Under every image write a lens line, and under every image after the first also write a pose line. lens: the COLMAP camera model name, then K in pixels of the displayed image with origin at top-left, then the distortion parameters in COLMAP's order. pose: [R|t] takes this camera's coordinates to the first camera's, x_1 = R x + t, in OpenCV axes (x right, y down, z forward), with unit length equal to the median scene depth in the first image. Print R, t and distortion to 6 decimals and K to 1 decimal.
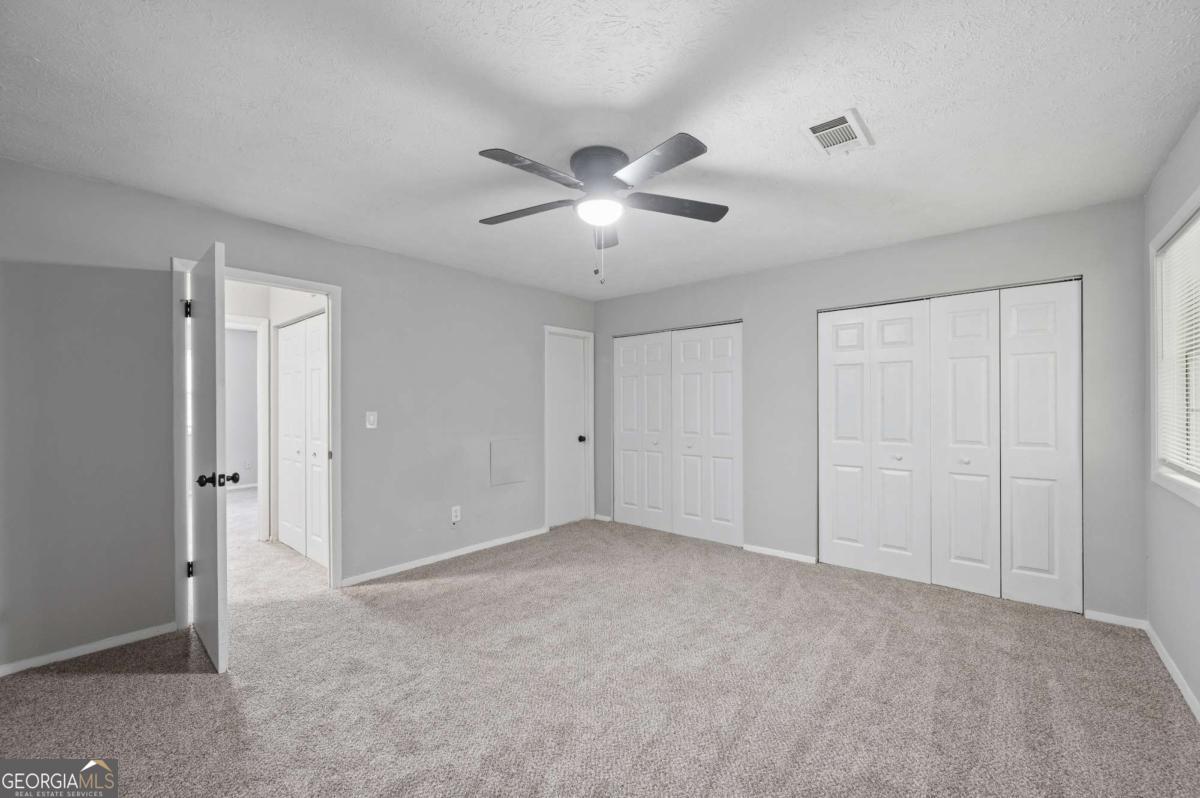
lens RADIAL K [[476.9, 0, 598.3], [0, 476.9, 405.8], [0, 0, 1]] dist [-0.000928, -0.000085]
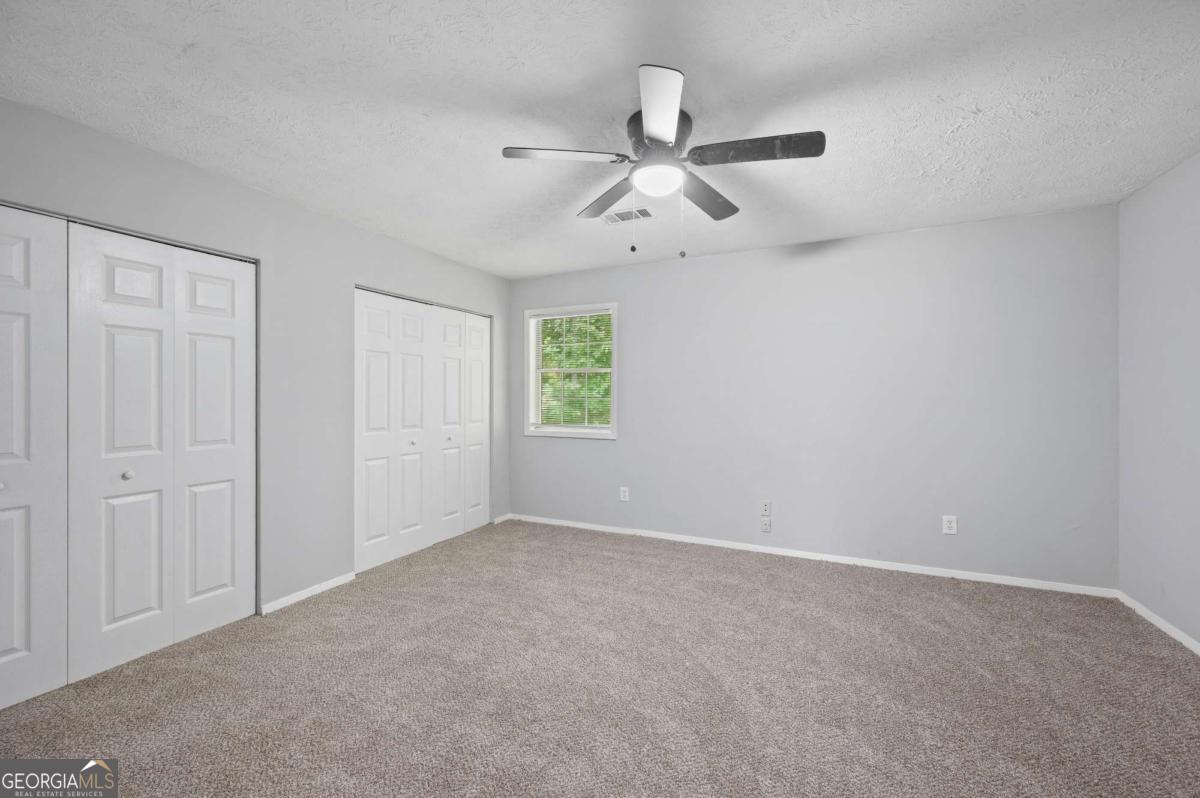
lens RADIAL K [[486.9, 0, 596.1], [0, 486.9, 394.0], [0, 0, 1]] dist [-0.000624, -0.000093]
pose [[-0.272970, 0.008605, 0.961984, -0.594019], [0.003551, 0.999962, -0.007937, 0.009630], [-0.962016, 0.001249, -0.272990, 0.964429]]
